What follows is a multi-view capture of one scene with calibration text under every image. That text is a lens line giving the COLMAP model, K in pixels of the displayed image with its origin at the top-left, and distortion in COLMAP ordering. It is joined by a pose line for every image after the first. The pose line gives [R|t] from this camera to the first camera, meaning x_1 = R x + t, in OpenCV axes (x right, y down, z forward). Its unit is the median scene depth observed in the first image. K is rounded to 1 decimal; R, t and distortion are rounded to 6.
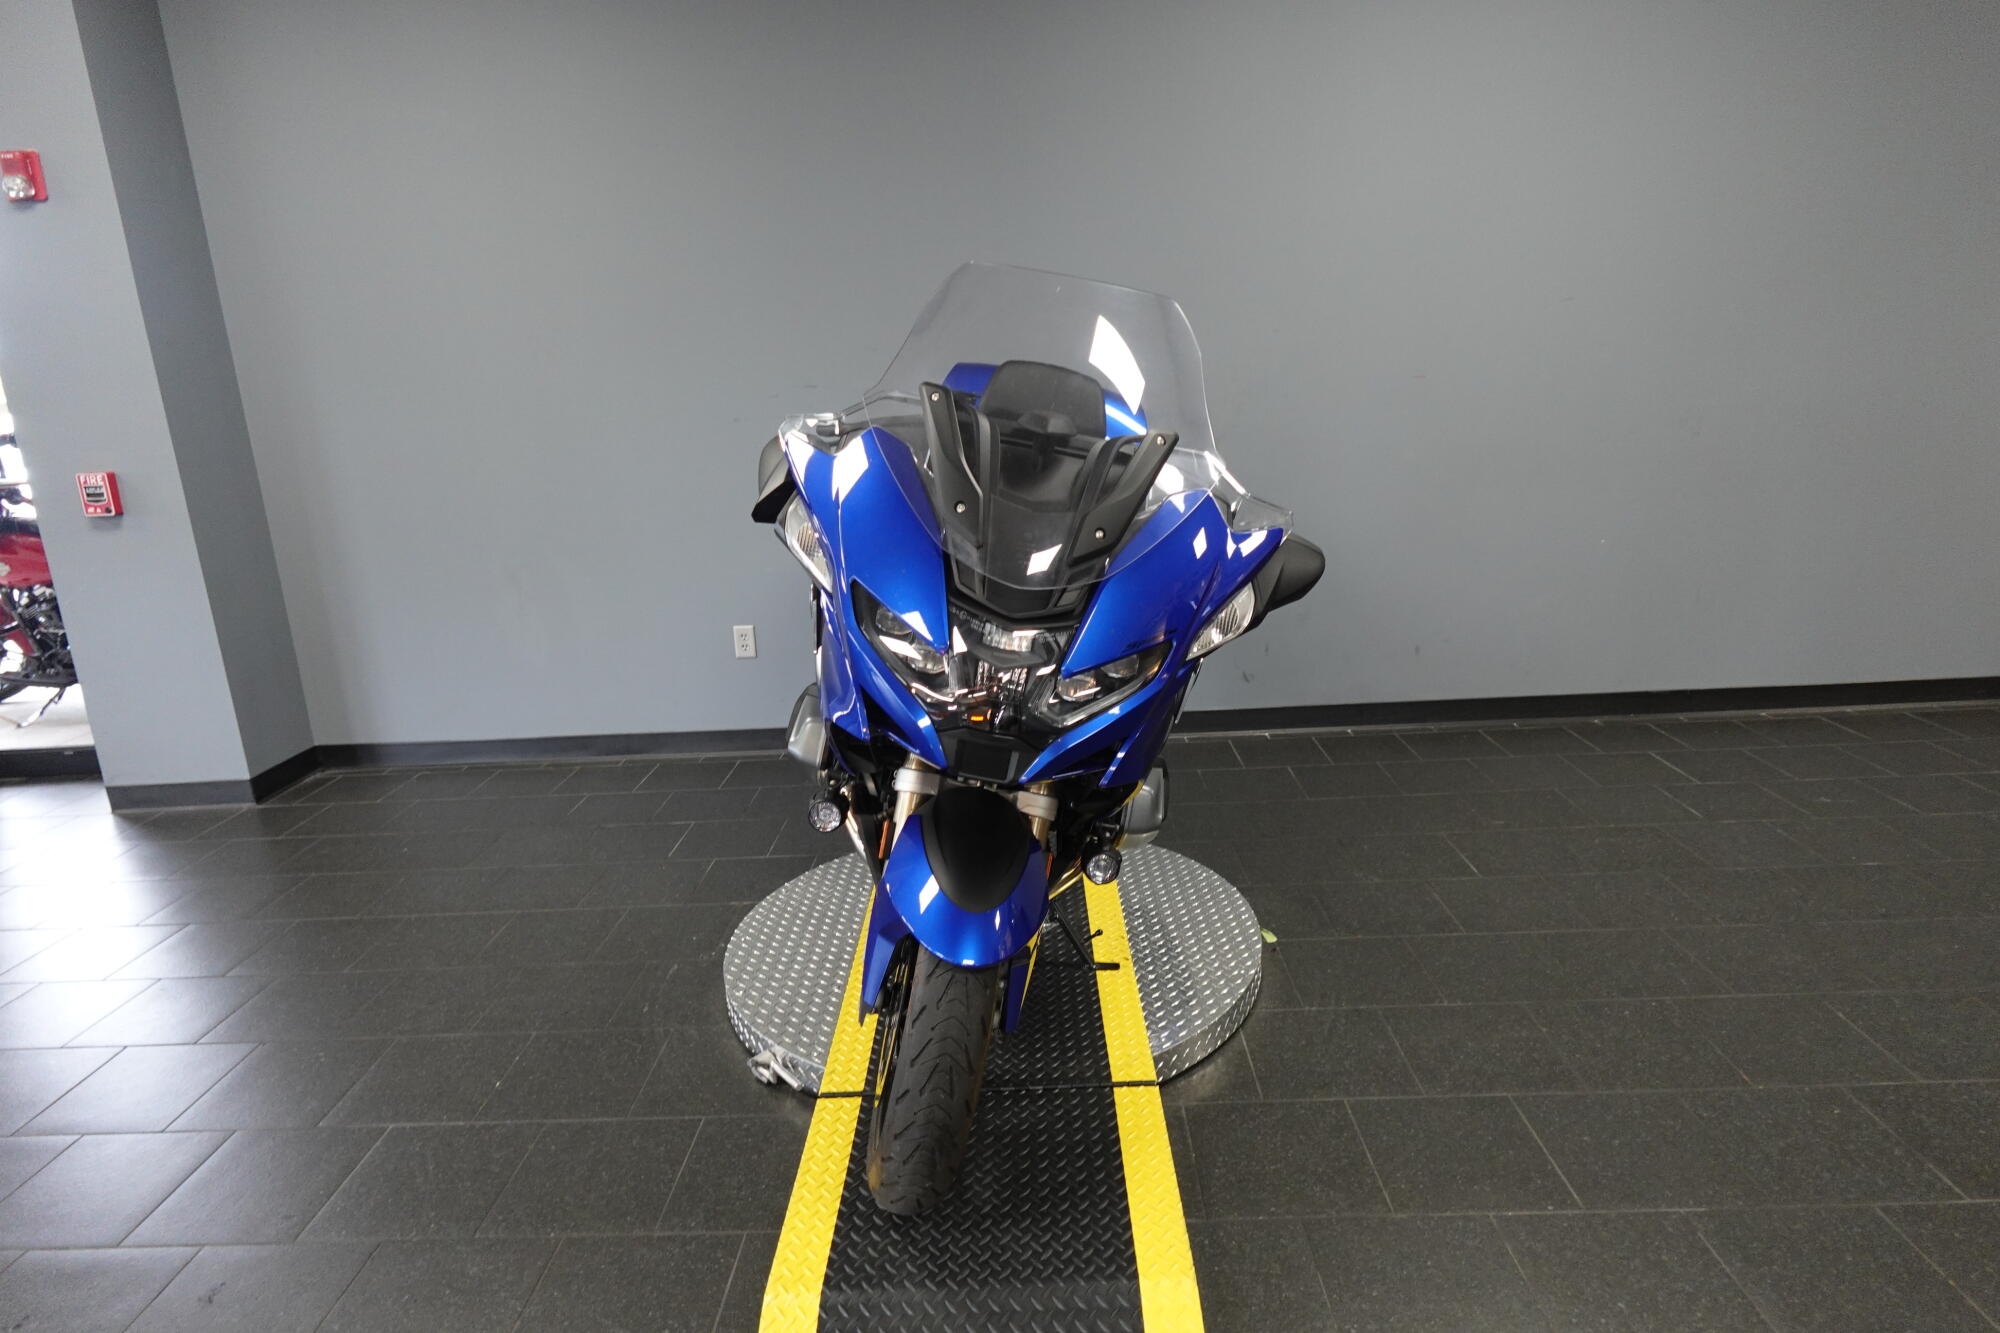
lens RADIAL K [[1132.4, 0, 1000.0], [0, 1132.4, 666.5], [0, 0, 1]] dist [0.001372, -0.001634]
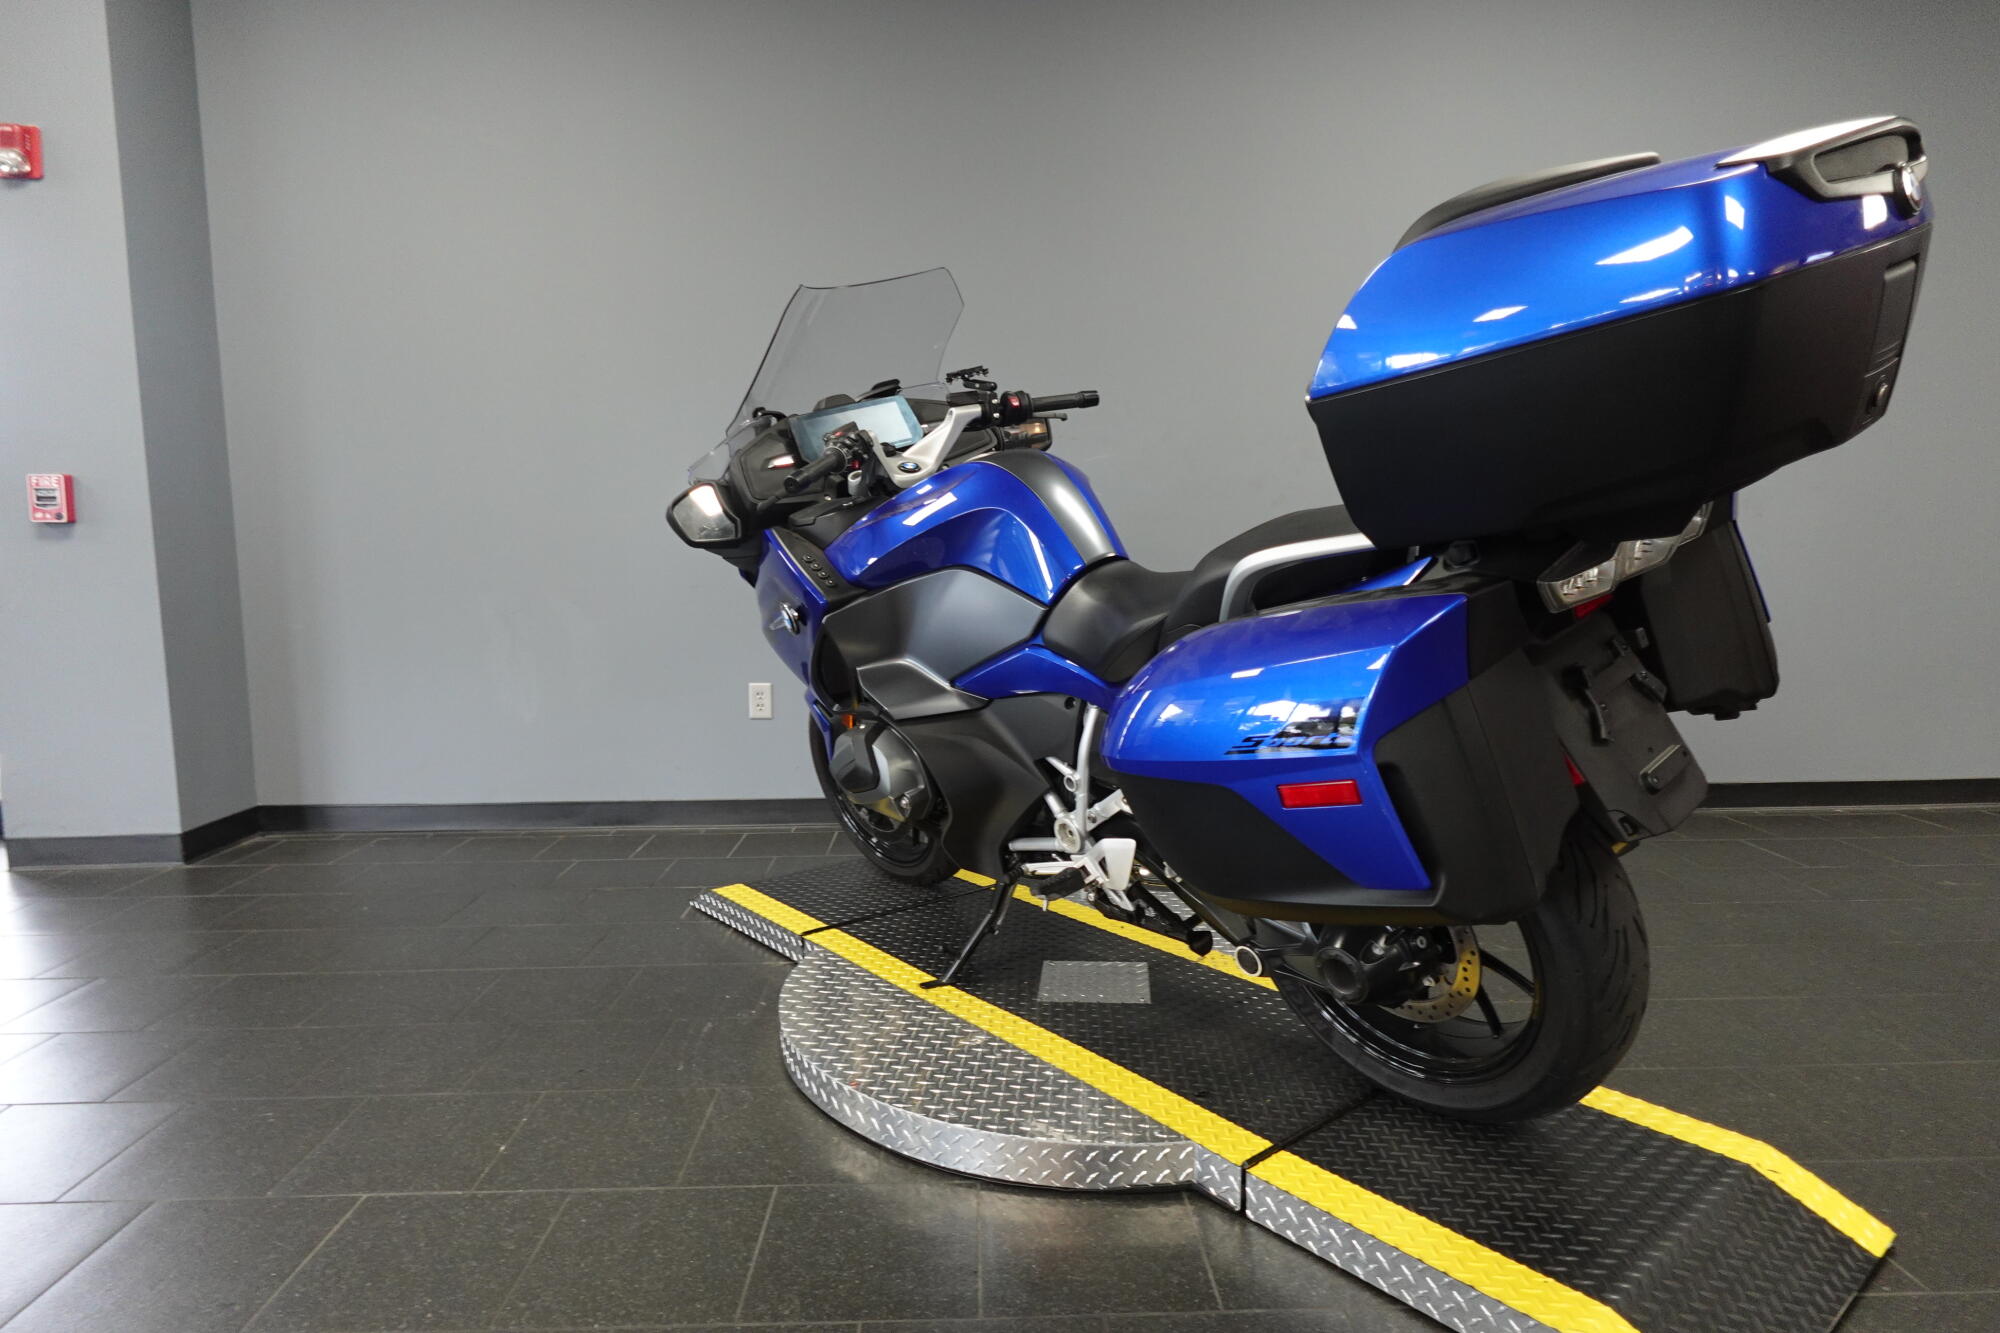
lens RADIAL K [[1132.4, 0, 1000.0], [0, 1132.4, 666.5], [0, 0, 1]] dist [0.001372, -0.001634]
pose [[0.997934, 0.034342, 0.054292, -0.130452], [-0.026153, 0.989096, -0.144930, 0.122052], [-0.058677, 0.143211, 0.987951, 0.131305]]
